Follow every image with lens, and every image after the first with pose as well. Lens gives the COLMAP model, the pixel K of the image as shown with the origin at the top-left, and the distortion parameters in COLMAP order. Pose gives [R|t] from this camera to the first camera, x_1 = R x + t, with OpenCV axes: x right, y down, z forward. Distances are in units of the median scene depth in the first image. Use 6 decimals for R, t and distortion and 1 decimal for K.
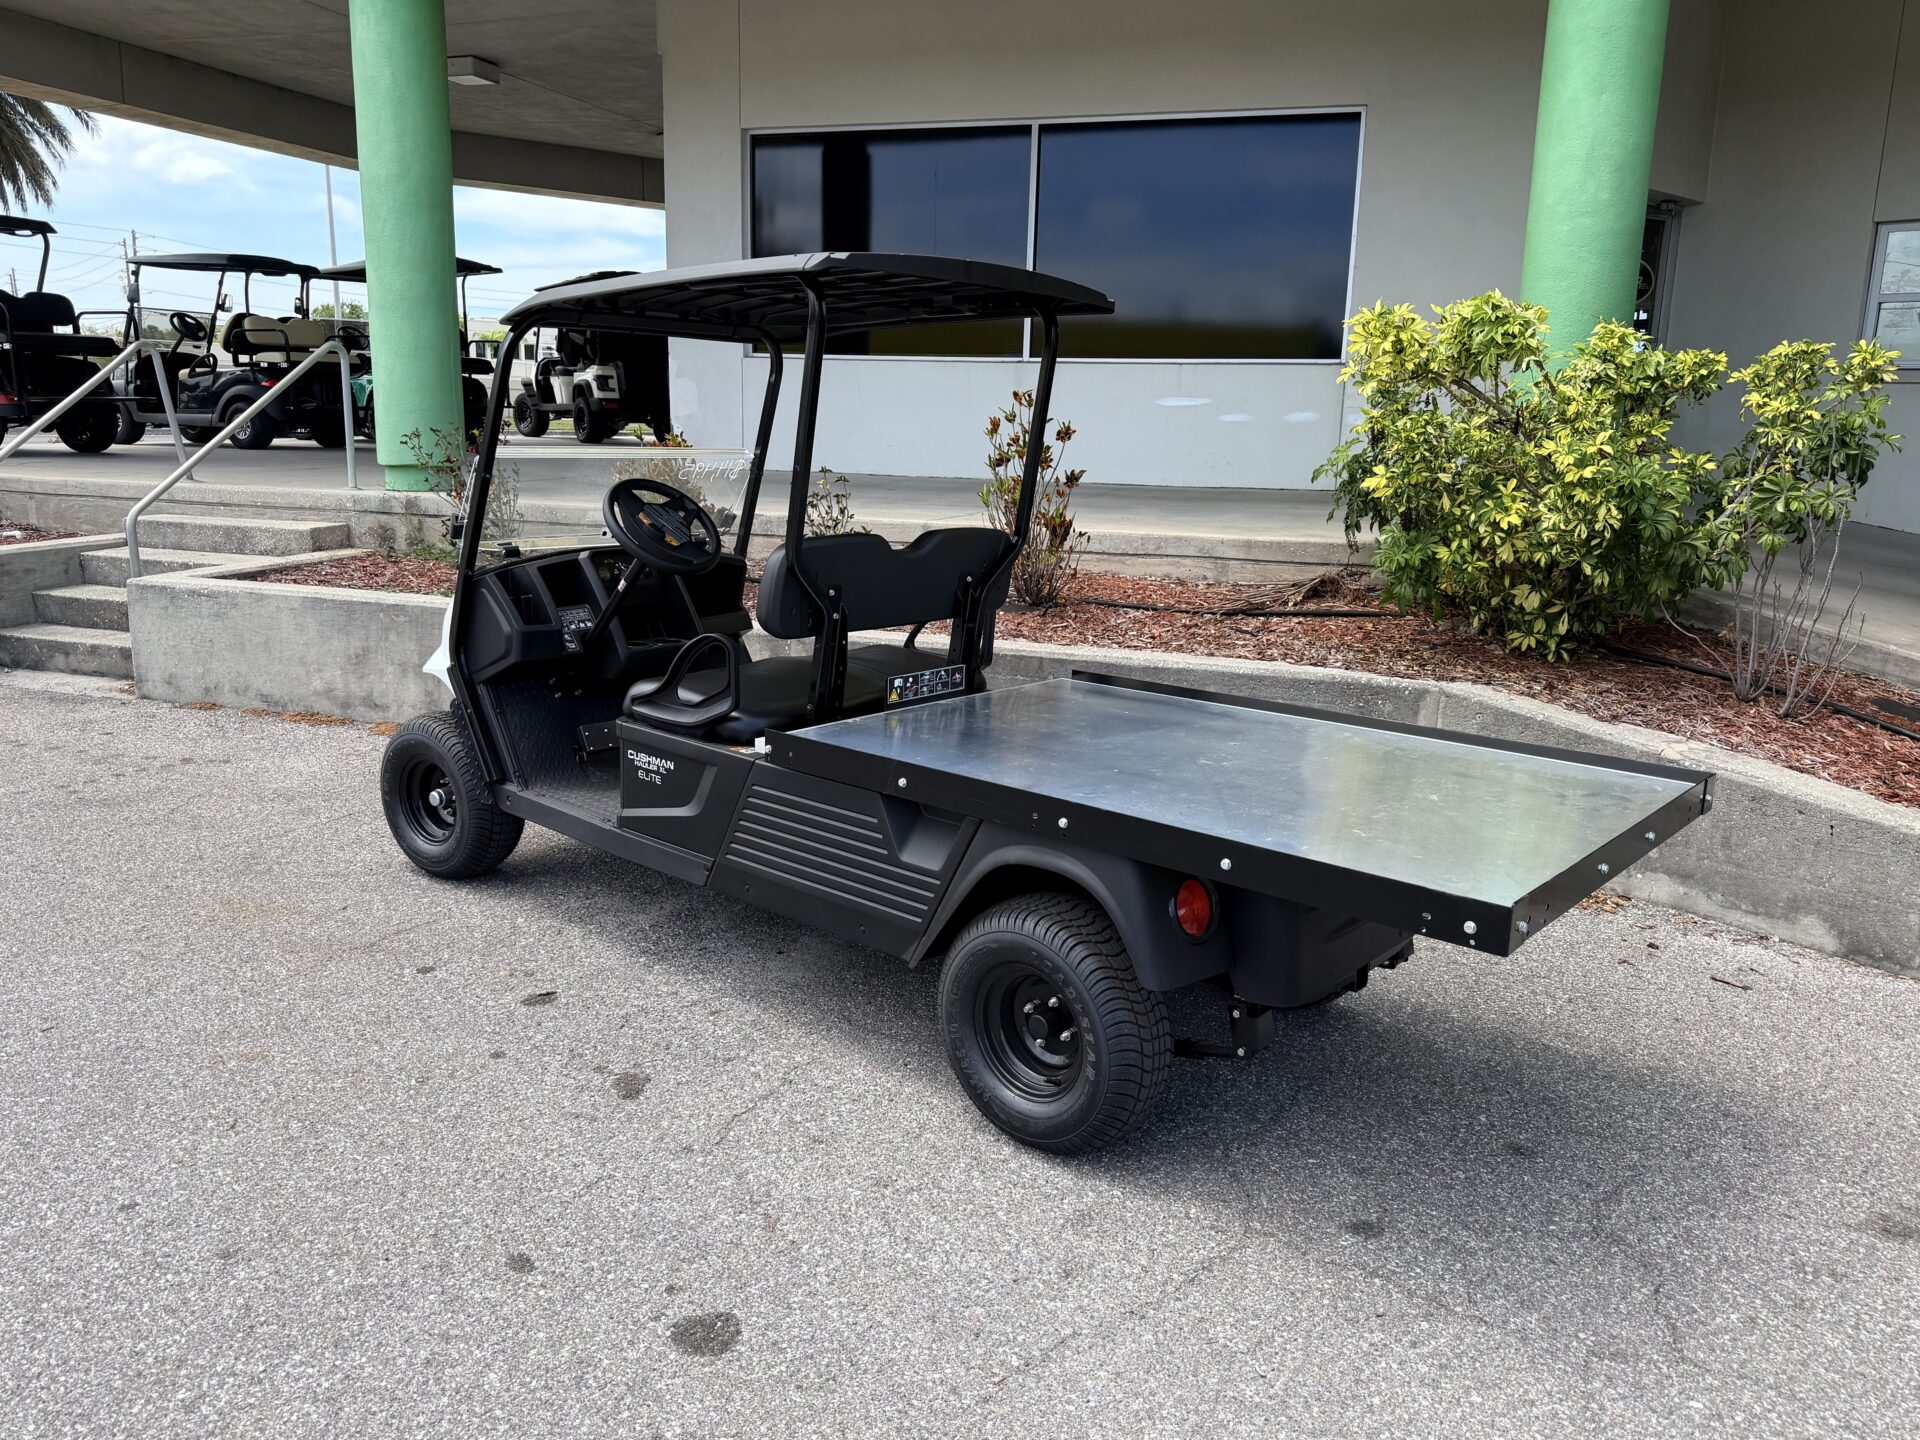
lens RADIAL K [[1406.0, 0, 957.0], [0, 1406.0, 719.0], [0, 0, 1]] dist [0.007150, -0.009746]
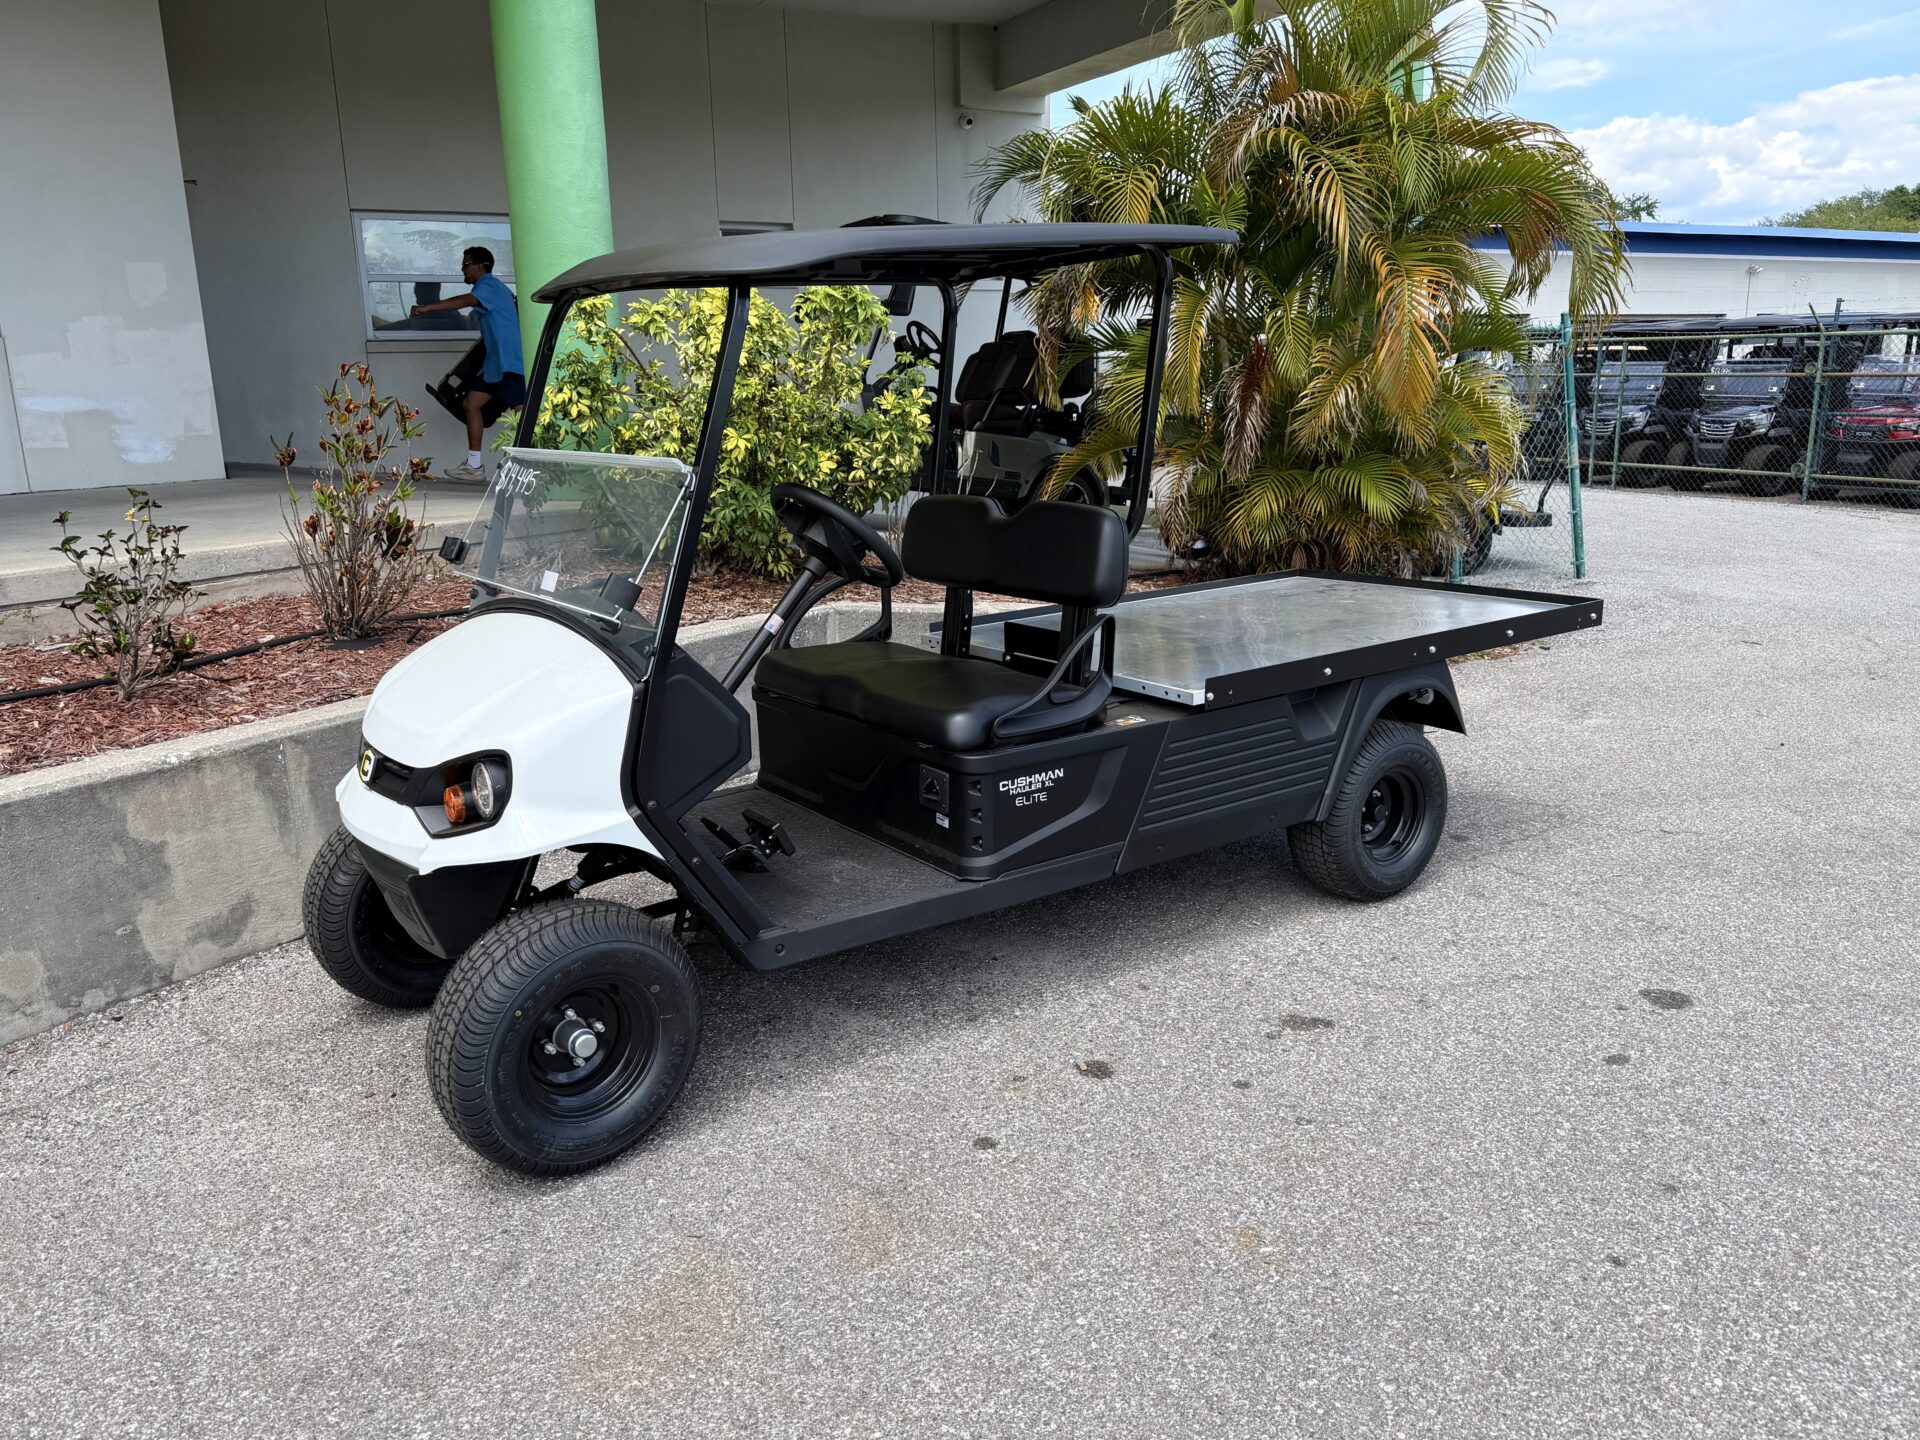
lens RADIAL K [[1403.7, 0, 980.7], [0, 1403.7, 727.9], [0, 0, 1]] dist [0.016685, -0.021154]
pose [[0.234652, -0.266411, 0.934860, -0.783110], [0.238172, 0.948155, 0.210418, -0.147305], [-0.942450, 0.173283, 0.285938, 0.573907]]
